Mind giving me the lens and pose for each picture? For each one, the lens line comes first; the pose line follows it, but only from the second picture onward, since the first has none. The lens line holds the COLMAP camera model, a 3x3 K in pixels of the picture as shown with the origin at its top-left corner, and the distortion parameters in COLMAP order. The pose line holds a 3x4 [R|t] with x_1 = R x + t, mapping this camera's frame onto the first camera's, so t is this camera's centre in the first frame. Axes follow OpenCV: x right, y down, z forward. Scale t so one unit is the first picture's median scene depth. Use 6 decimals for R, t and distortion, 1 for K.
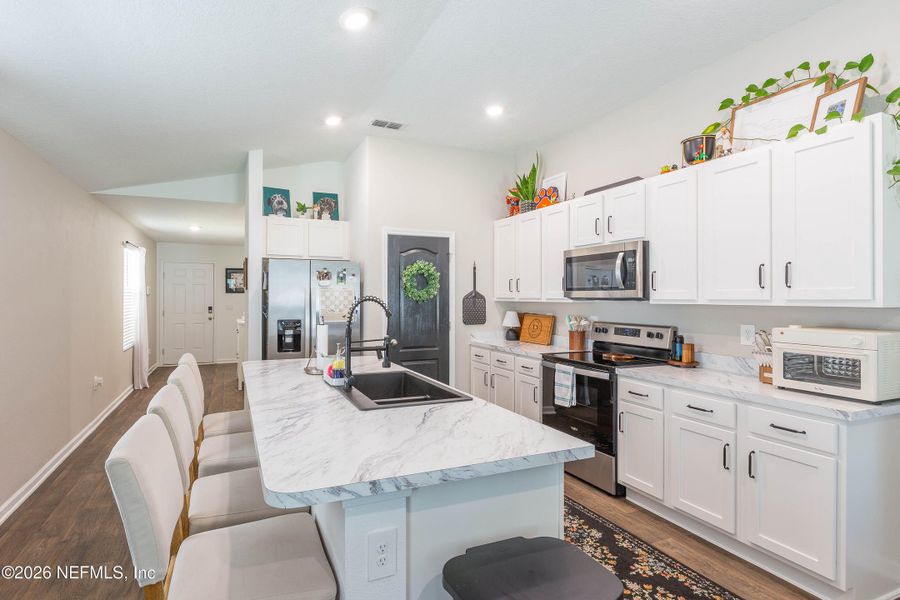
lens RADIAL K [[436.0, 0, 388.9], [0, 436.0, 293.2], [0, 0, 1]] dist [-0.017729, 0.001580]
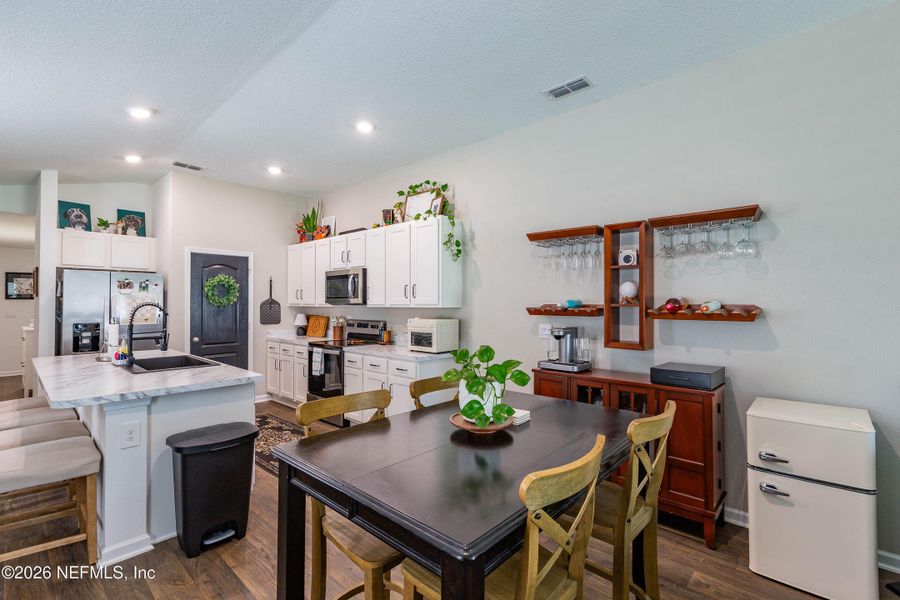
lens RADIAL K [[412.7, 0, 448.3], [0, 412.7, 296.5], [0, 0, 1]] dist [-0.004345, -0.001835]
pose [[0.889776, 0.004956, 0.456370, 0.121316], [-0.001355, 0.999965, -0.008218, -0.002077], [-0.456395, 0.006694, 0.889752, -0.386976]]
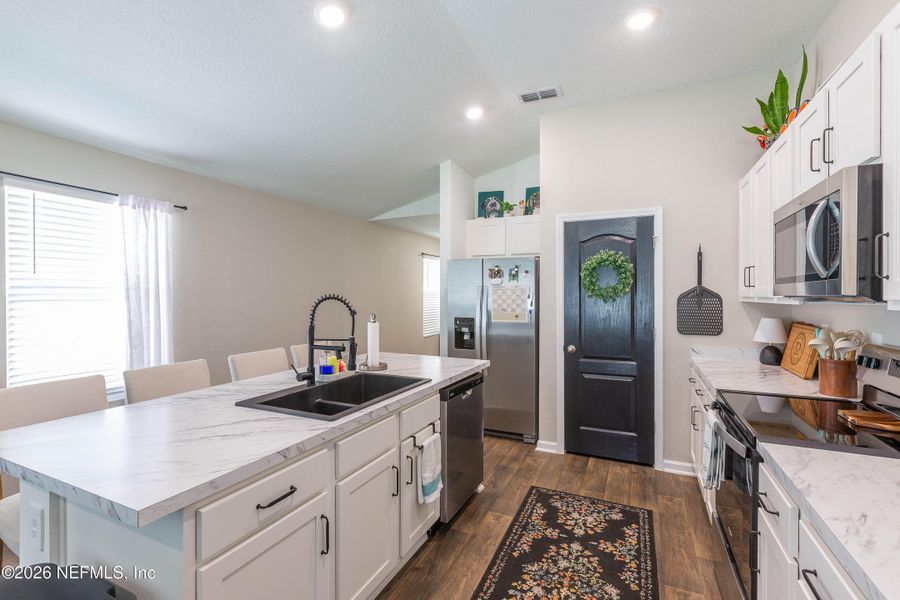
lens RADIAL K [[402.6, 0, 454.6], [0, 402.6, 295.9], [0, 0, 1]] dist [0.007199, -0.000077]
pose [[0.702941, -0.001016, -0.711247, 0.433906], [0.006130, 0.999970, 0.004630, 0.004437], [0.711221, -0.007615, 0.702927, 0.306118]]
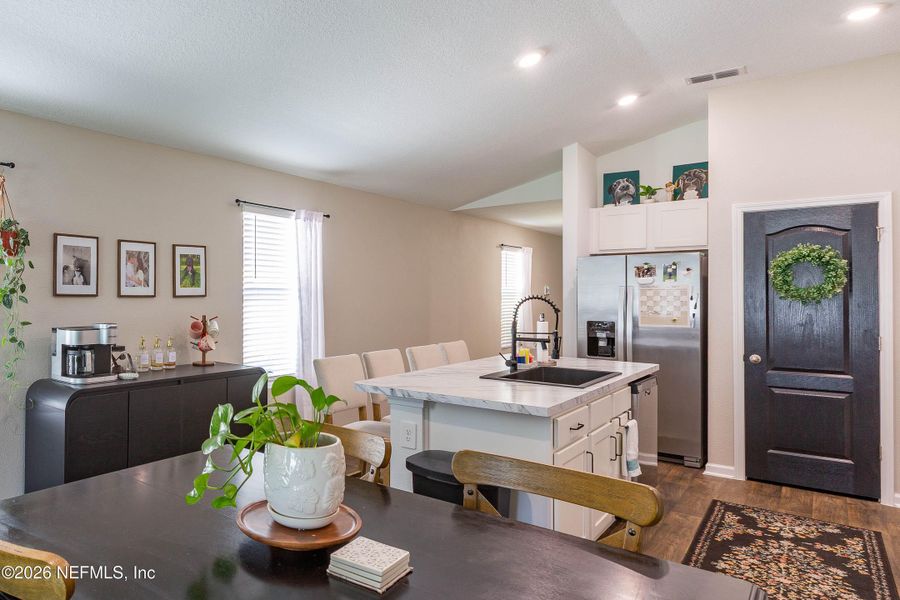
lens RADIAL K [[588.9, 0, 263.6], [0, 588.9, 292.0], [0, 0, 1]] dist [0.009155, -0.002575]
pose [[0.437767, -0.007217, -0.899059, 0.577473], [0.003864, 0.999974, -0.006146, 0.003362], [0.899080, -0.000783, 0.437783, -0.186699]]
